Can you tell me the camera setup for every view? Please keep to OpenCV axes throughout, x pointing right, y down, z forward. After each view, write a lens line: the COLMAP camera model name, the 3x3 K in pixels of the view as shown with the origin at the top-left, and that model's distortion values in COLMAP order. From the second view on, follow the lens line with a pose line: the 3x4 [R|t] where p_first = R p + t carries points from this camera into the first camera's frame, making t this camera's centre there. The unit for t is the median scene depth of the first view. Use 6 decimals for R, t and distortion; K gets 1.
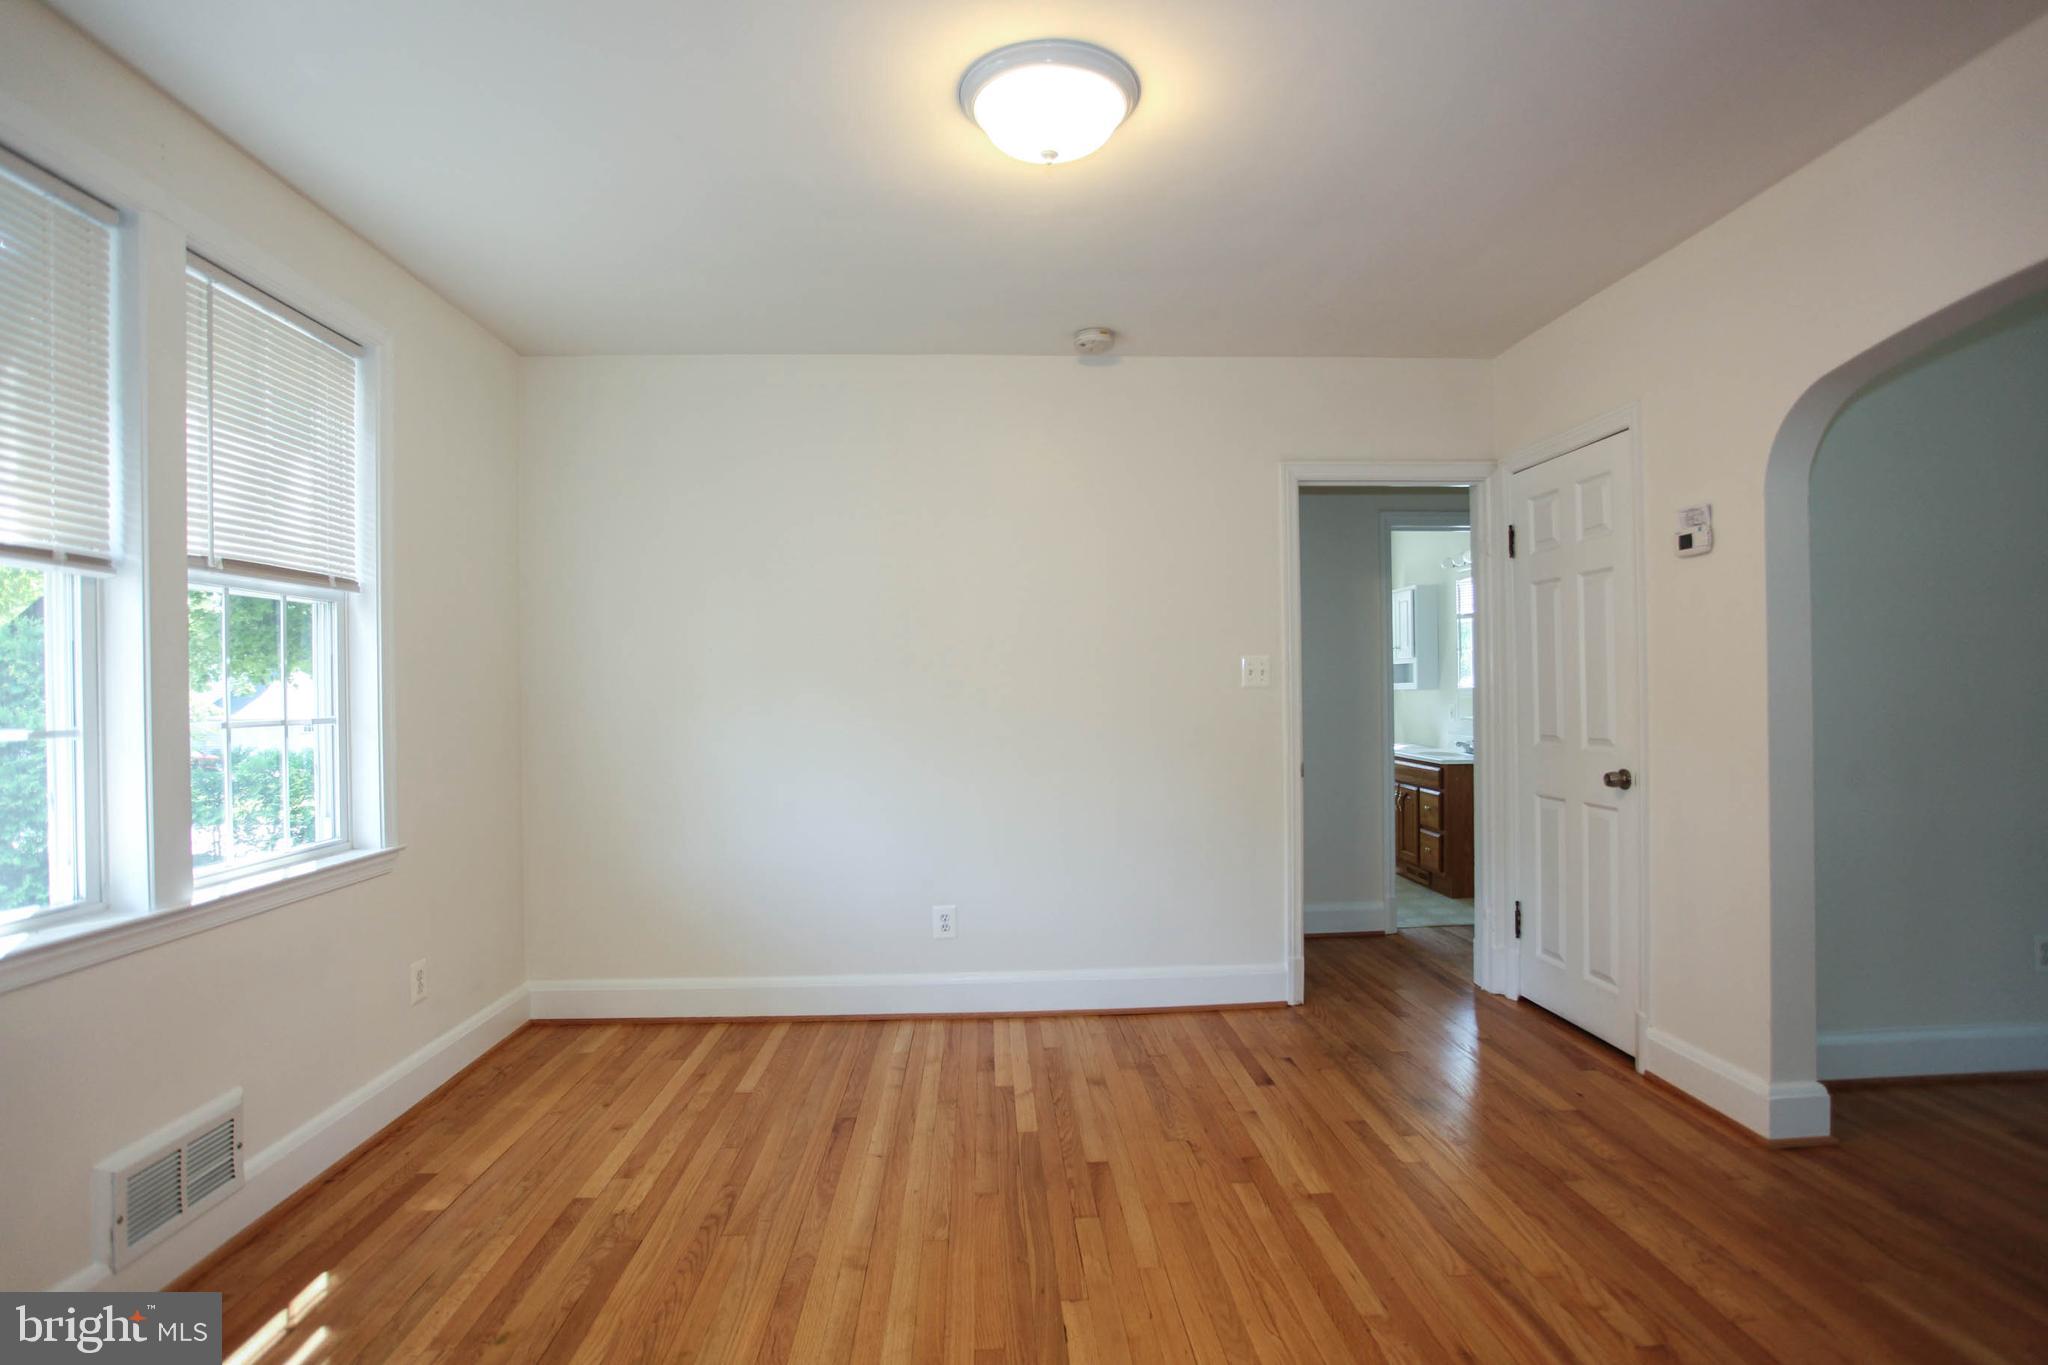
lens RADIAL K [[1018.5, 0, 1024.0], [0, 1018.5, 682.5], [0, 0, 1]] dist [-0.056807, 0.036666]
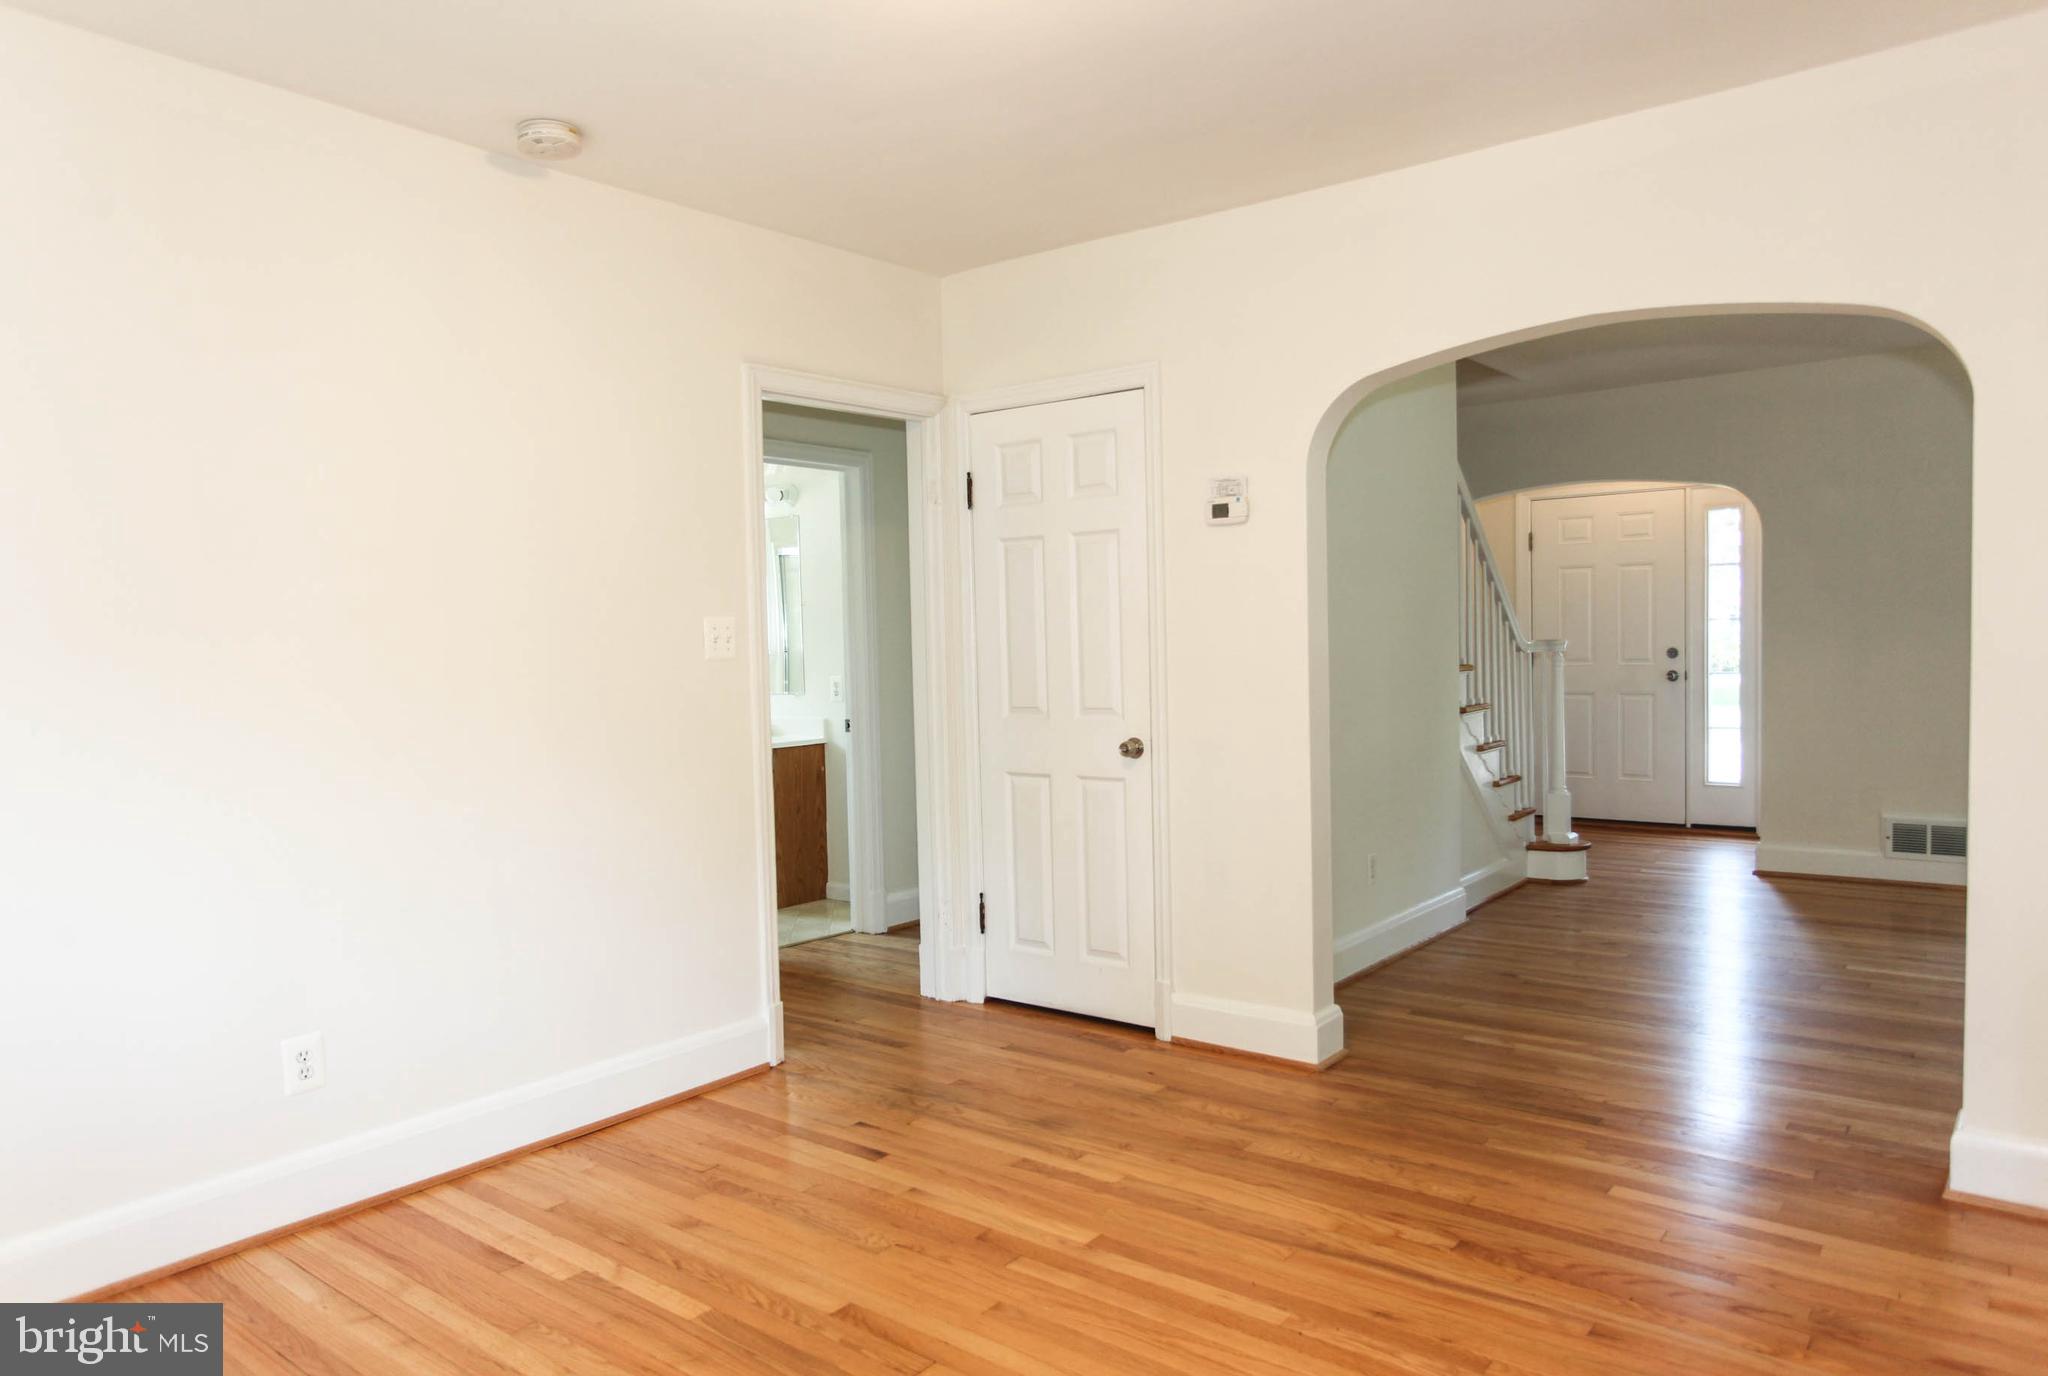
lens RADIAL K [[1337.0, 0, 1024.0], [0, 1337.0, 688.0], [0, 0, 1]] dist [0.000960, 0.004644]
pose [[0.670655, -0.029184, 0.741195, -0.450767], [0.008689, 0.999466, 0.031492, -0.004089], [-0.741719, -0.014680, 0.670551, 0.209939]]
